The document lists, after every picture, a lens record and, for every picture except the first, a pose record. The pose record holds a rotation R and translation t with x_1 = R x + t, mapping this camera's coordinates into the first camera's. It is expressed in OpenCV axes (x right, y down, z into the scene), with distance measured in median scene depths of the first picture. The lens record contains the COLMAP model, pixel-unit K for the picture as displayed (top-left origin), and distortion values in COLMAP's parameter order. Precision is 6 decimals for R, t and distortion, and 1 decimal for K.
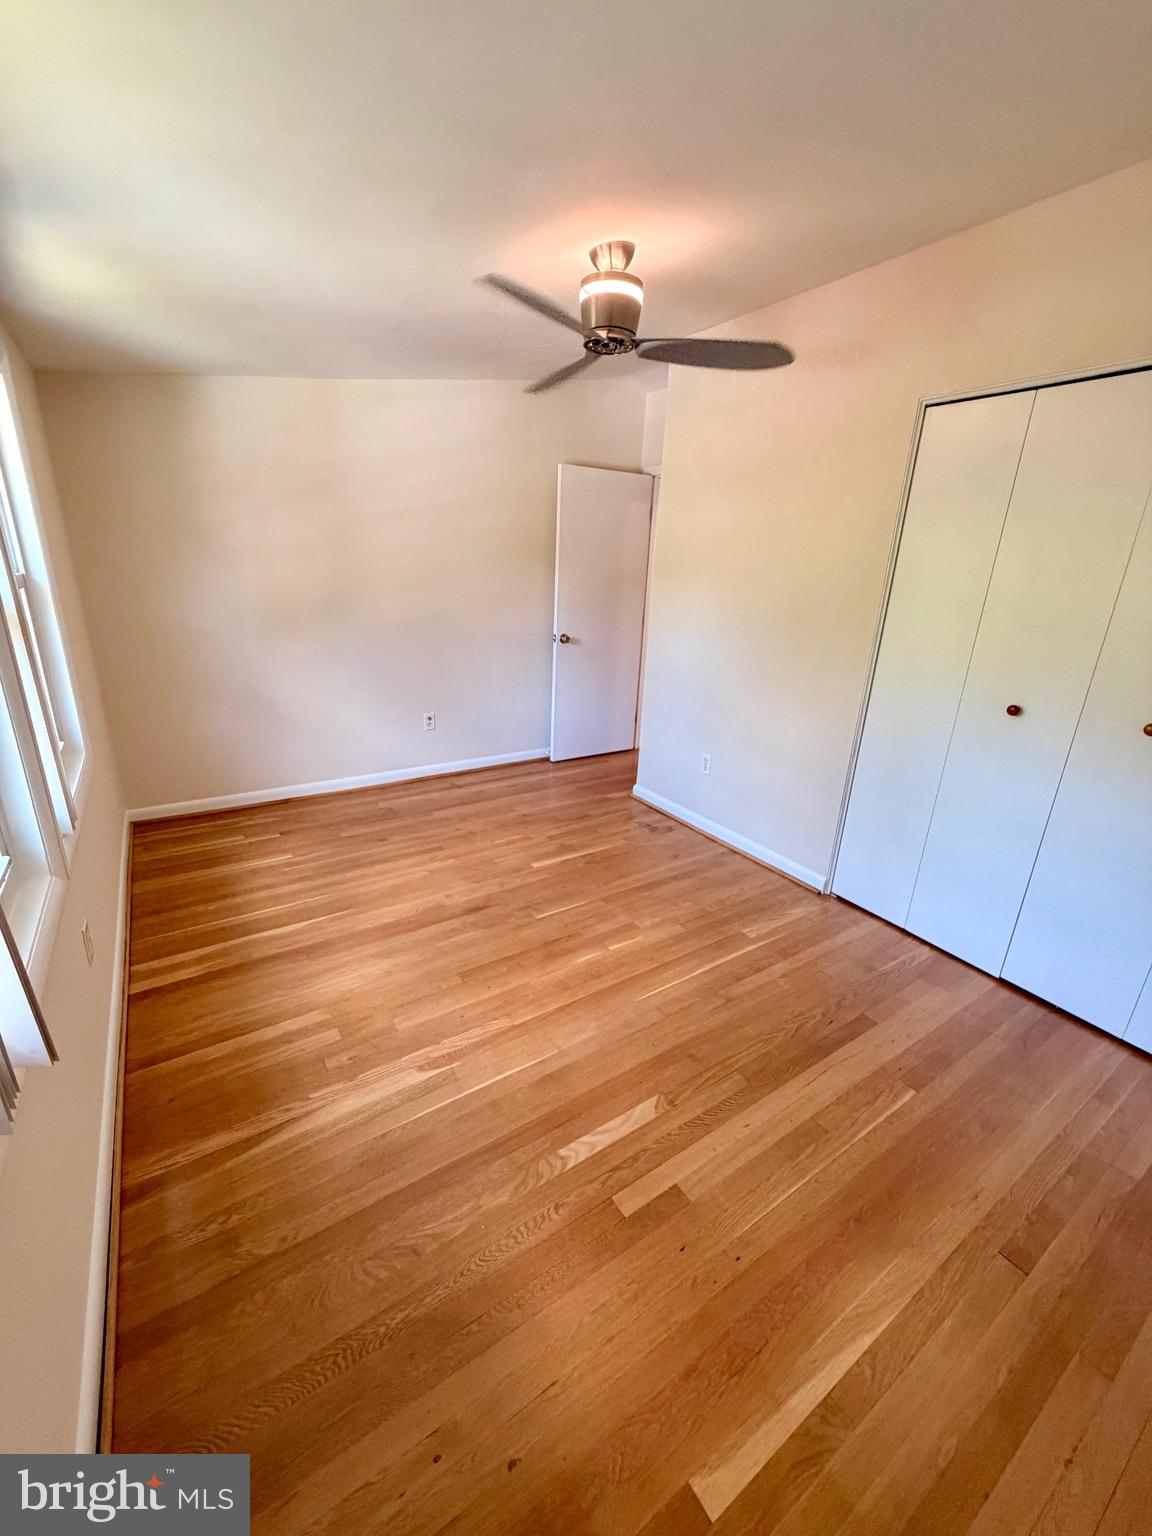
lens RADIAL K [[612.5, 0, 576.0], [0, 612.5, 768.0], [0, 0, 1]] dist [-0.000409, -0.000728]
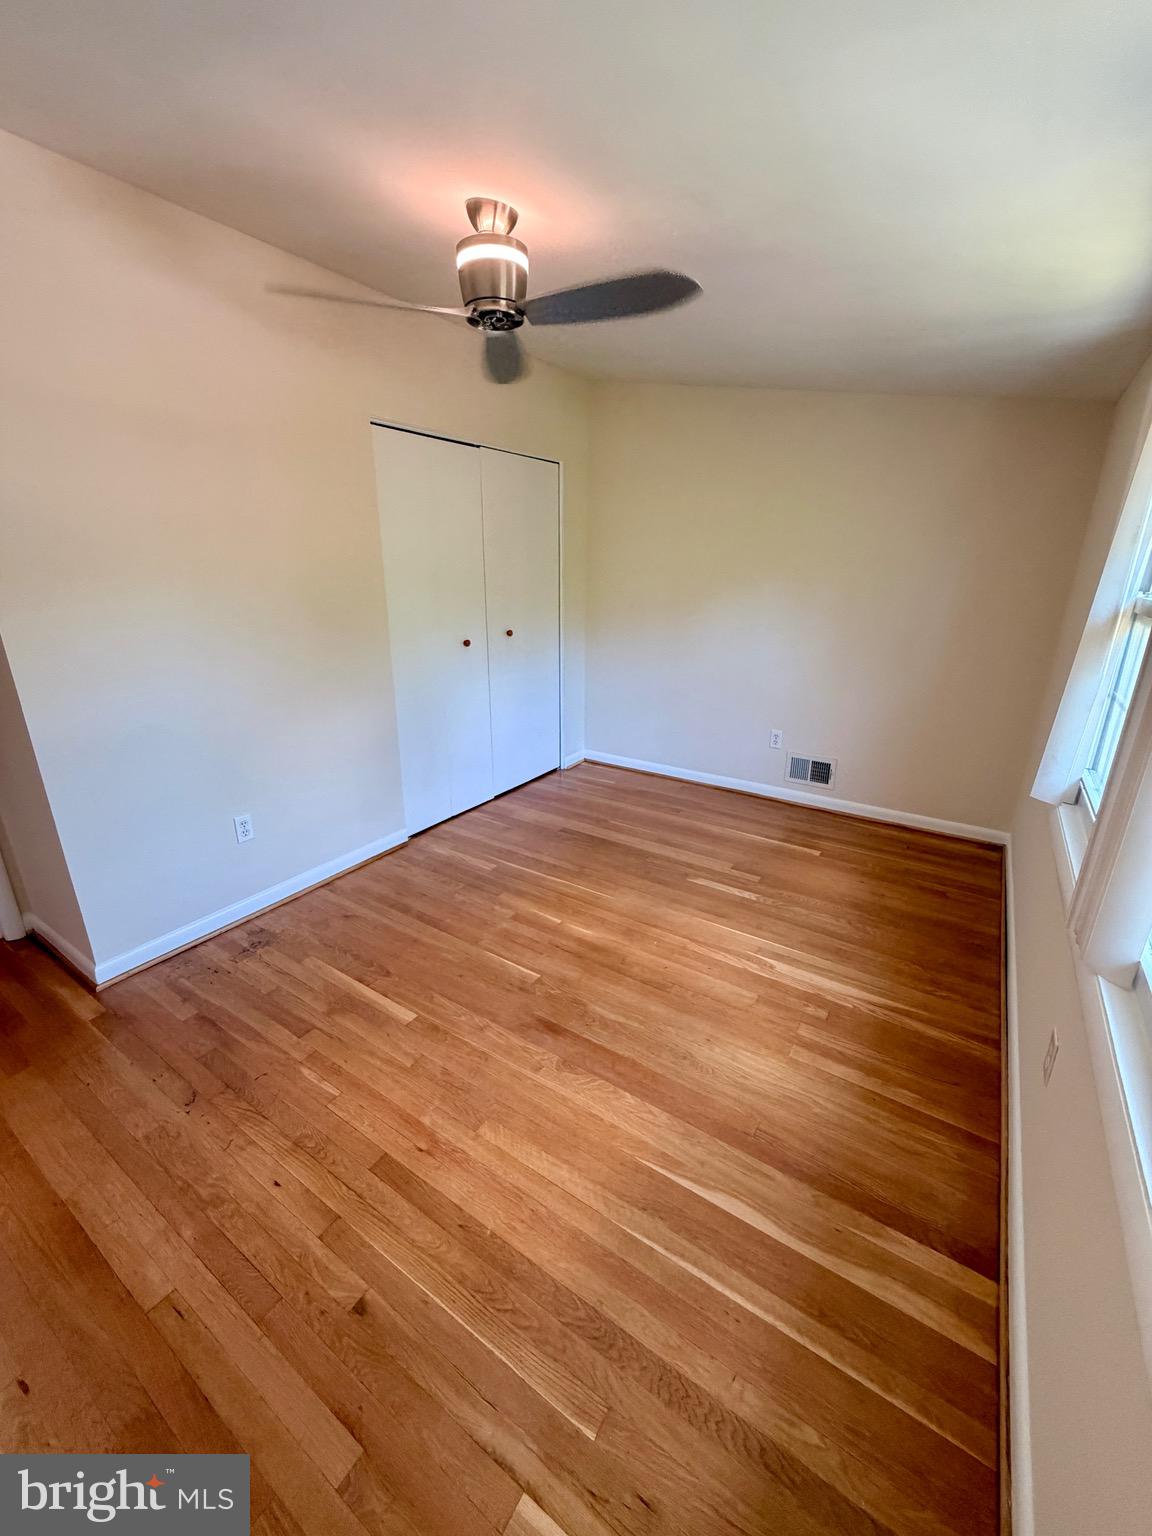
lens RADIAL K [[612.5, 0, 576.0], [0, 612.5, 768.0], [0, 0, 1]] dist [-0.000409, -0.000728]
pose [[-0.392196, -0.335106, 0.856672, -0.811716], [0.275003, 0.845982, 0.456824, -0.431259], [-0.877813, 0.414752, -0.239635, 1.155868]]
